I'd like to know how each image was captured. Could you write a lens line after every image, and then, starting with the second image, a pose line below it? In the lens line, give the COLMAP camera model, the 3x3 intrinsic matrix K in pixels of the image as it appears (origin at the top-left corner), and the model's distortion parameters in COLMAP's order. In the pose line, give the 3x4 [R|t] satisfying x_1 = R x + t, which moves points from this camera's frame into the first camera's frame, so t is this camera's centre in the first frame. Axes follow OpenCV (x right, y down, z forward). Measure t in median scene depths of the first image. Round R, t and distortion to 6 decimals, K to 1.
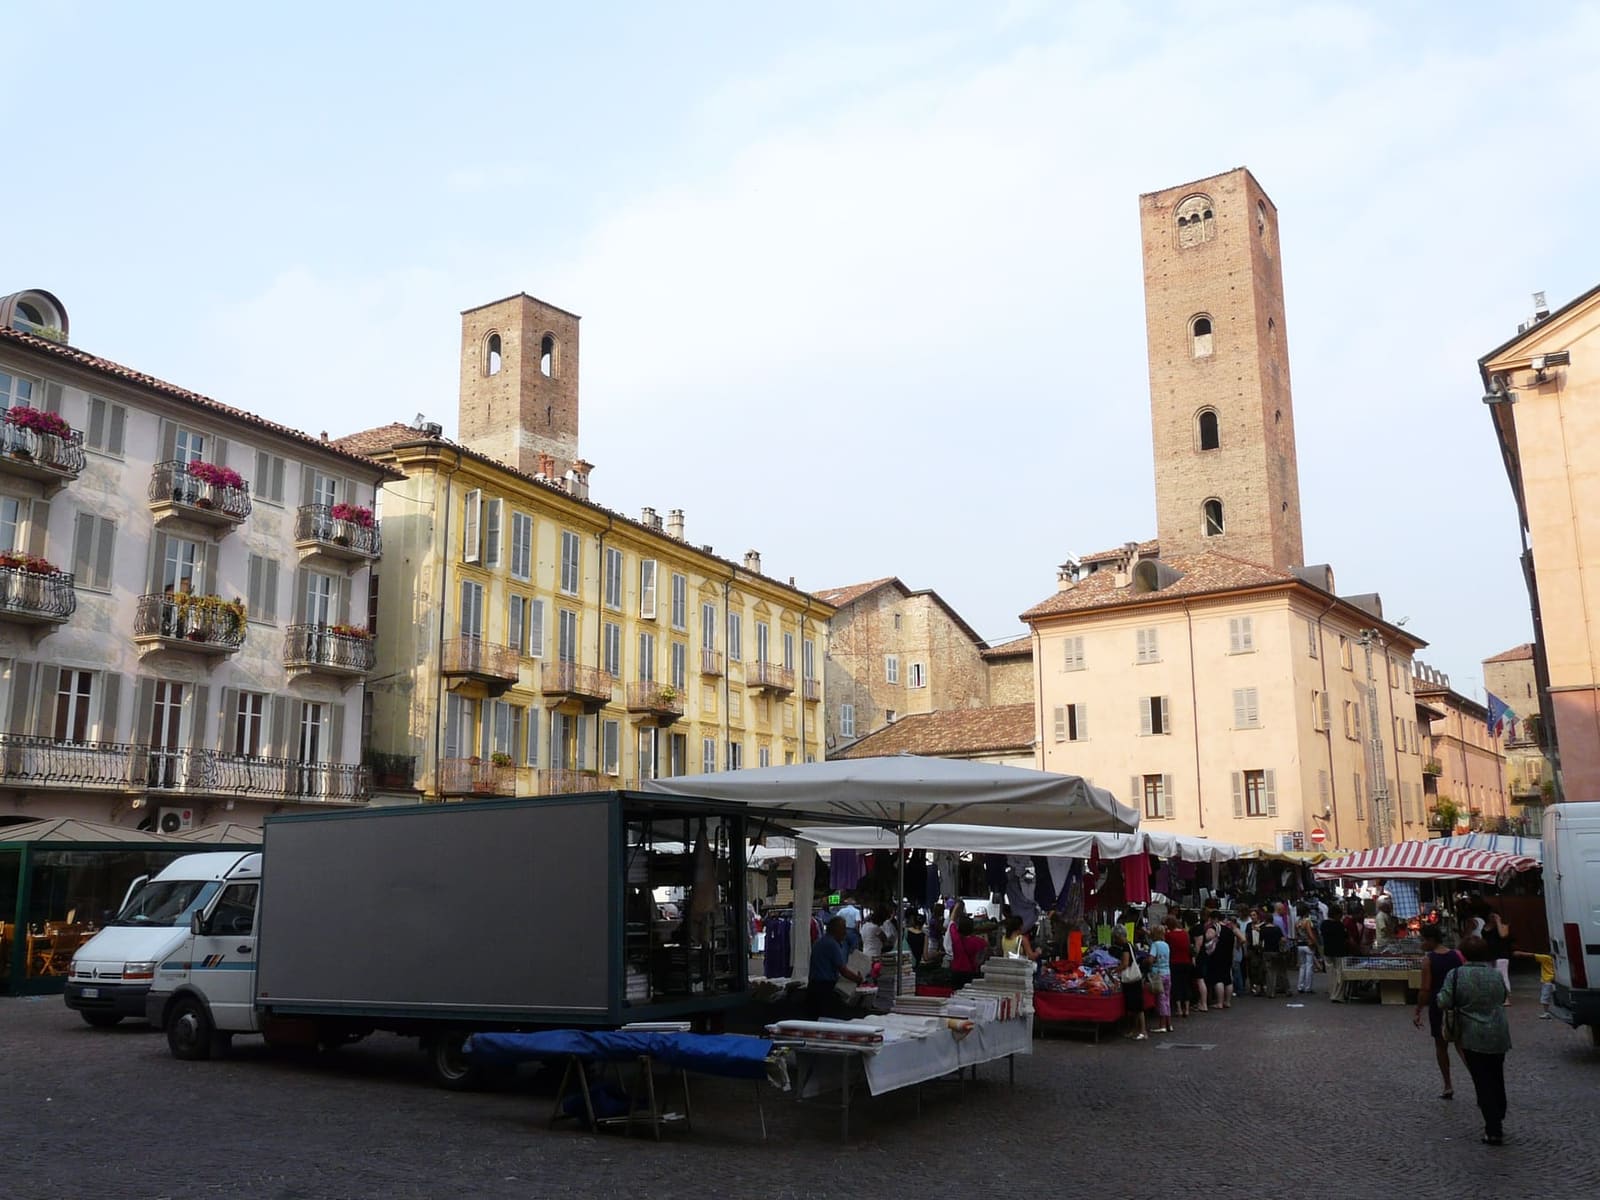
lens RADIAL K [[1415.3, 0, 801.3], [0, 1415.3, 592.8], [0, 0, 1]] dist [-0.001392, -0.004660]
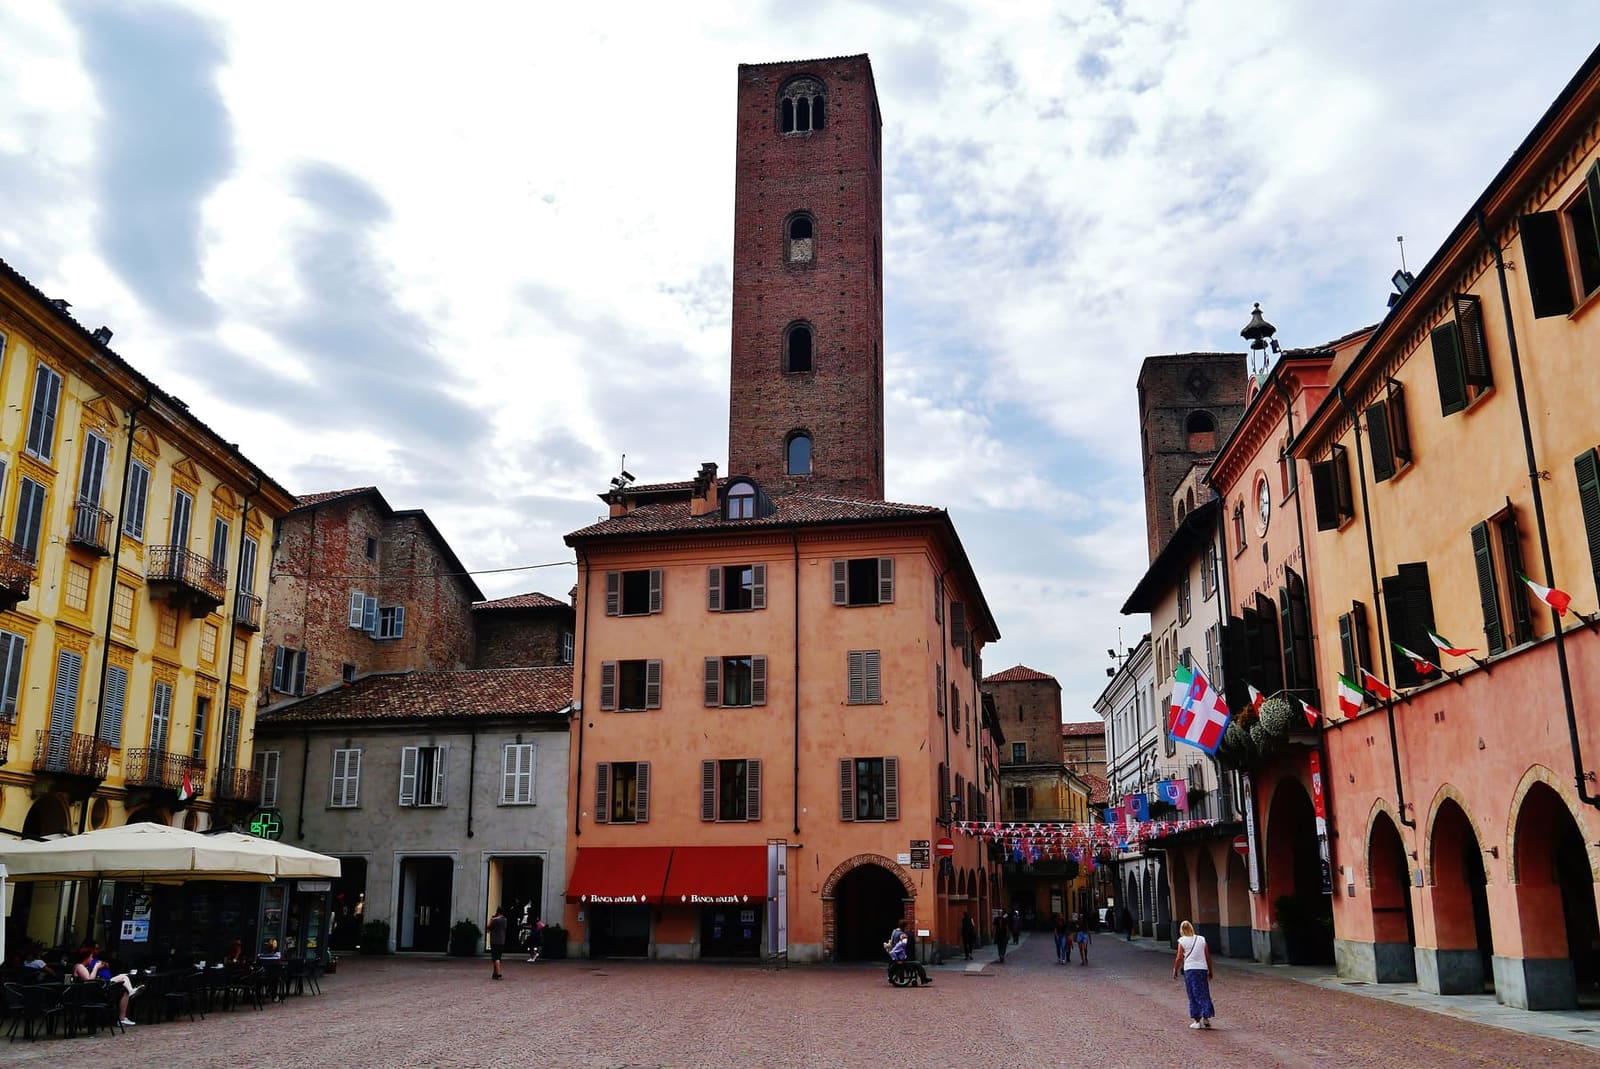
lens RADIAL K [[1369.8, 0, 806.3], [0, 1369.8, 550.4], [0, 0, 1]] dist [-0.029854, 0.013344]
pose [[0.905129, 0.115973, 0.409014, -0.021880], [-0.091638, 0.992679, -0.078676, 0.070827], [-0.415144, 0.033731, 0.909130, 0.322736]]
